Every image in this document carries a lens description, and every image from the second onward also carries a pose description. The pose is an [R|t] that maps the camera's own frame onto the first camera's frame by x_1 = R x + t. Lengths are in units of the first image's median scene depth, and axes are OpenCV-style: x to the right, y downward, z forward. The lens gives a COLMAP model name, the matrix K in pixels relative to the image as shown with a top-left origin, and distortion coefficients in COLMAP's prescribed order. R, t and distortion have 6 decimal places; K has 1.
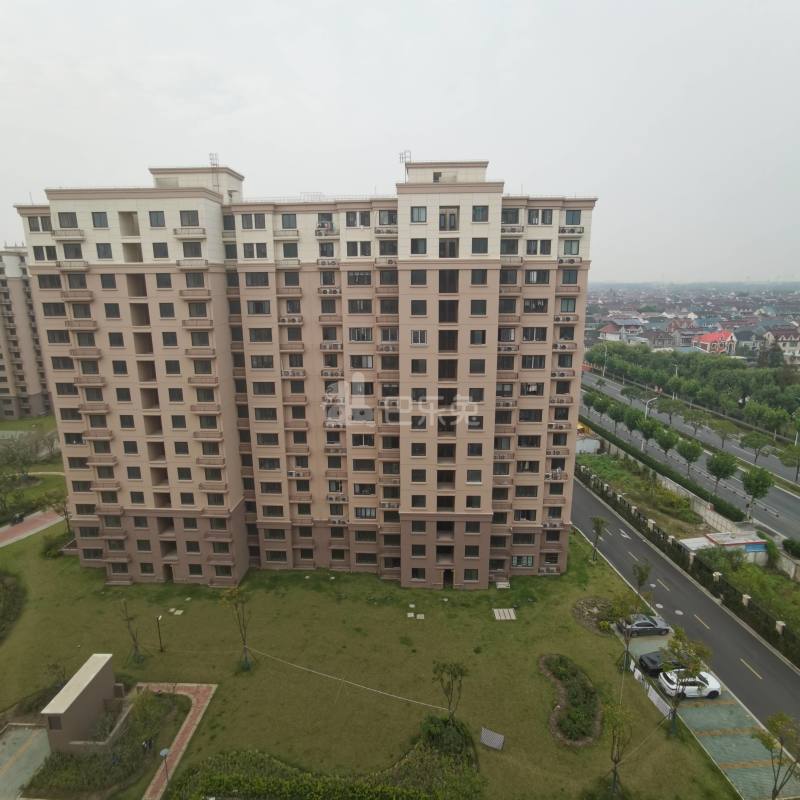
lens RADIAL K [[518.2, 0, 395.2], [0, 518.2, 401.9], [0, 0, 1]] dist [-0.055040, 0.051808]
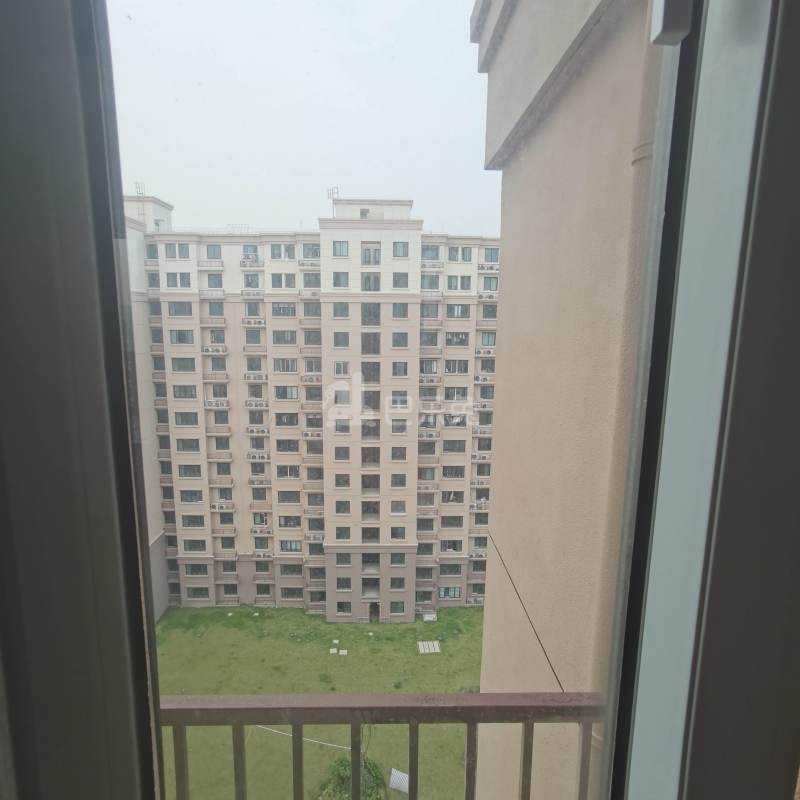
lens RADIAL K [[518.2, 0, 399.6], [0, 518.2, 401.1], [0, 0, 1]] dist [-0.055040, 0.051808]
pose [[0.996314, 0.005090, 0.085632, 0.070419], [0.000384, 0.997964, -0.063785, 0.002936], [-0.085782, 0.063583, 0.994283, -0.008473]]
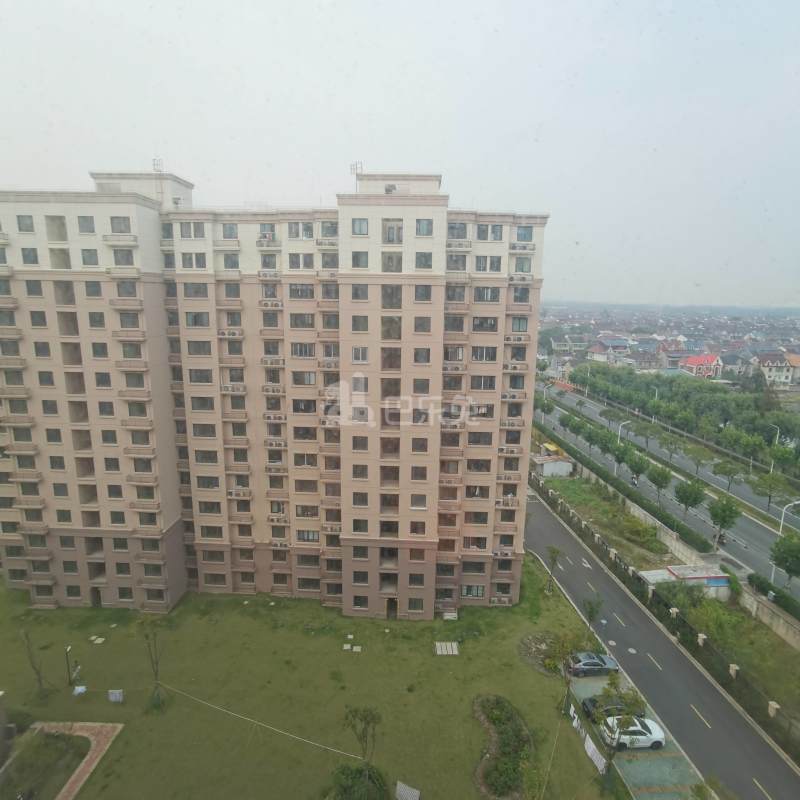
lens RADIAL K [[518.2, 0, 402.7], [0, 518.2, 400.6], [0, 0, 1]] dist [-0.055040, 0.051808]
pose [[0.999689, 0.023416, 0.008534, 0.114859], [-0.023146, 0.999268, -0.030459, -0.011853], [-0.009241, 0.030252, 0.999500, 0.045579]]
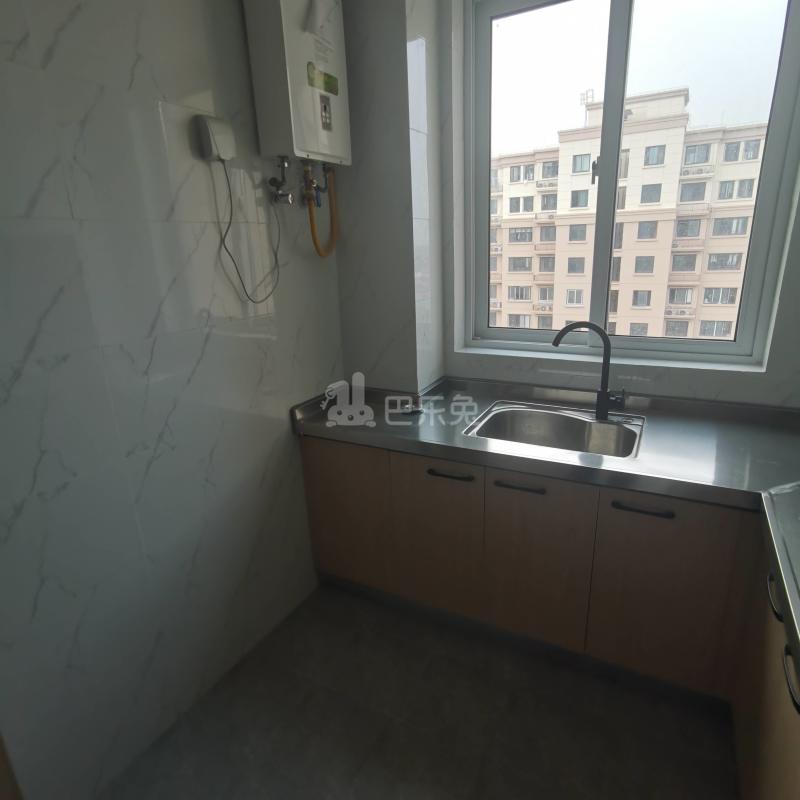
lens RADIAL K [[518.2, 0, 400.3], [0, 518.2, 404.5], [0, 0, 1]] dist [-0.055040, 0.051808]
pose [[0.897477, 0.104212, -0.428574, 0.179086], [-0.067401, 0.992678, 0.100236, -0.002133], [0.435882, -0.061073, 0.897929, 0.001197]]
